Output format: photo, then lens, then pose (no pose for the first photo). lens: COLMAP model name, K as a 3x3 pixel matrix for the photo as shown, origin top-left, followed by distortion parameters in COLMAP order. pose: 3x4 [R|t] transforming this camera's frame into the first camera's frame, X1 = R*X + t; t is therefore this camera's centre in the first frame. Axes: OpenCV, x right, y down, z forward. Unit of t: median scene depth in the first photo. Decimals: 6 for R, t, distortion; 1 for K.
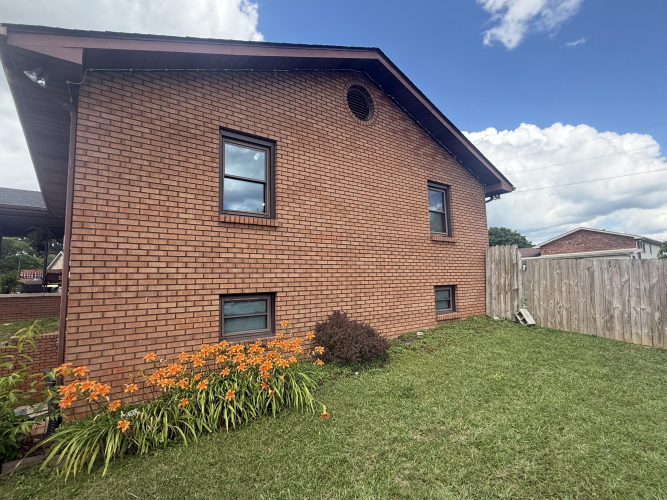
lens RADIAL K [[344.6, 0, 334.3], [0, 344.6, 253.2], [0, 0, 1]] dist [-0.006217, -0.001265]
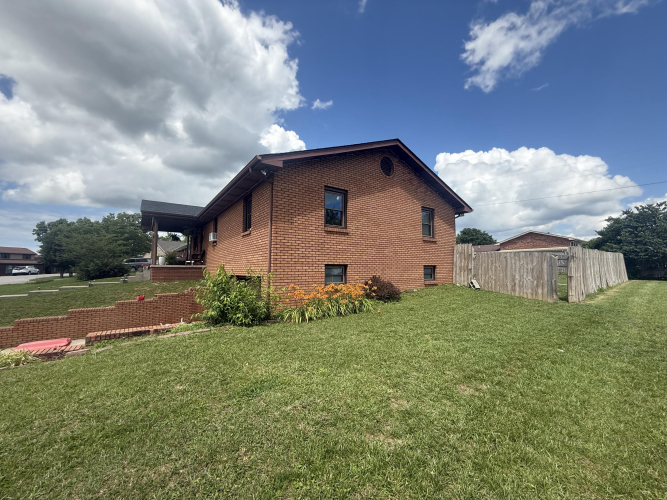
lens RADIAL K [[266.2, 0, 332.2], [0, 266.2, 249.6], [0, 0, 1]] dist [-0.000478, 0.000251]
pose [[0.998918, 0.025362, -0.038979, -0.120079], [-0.024622, 0.999510, 0.019343, -0.003605], [0.039450, -0.018363, 0.999053, -0.365843]]
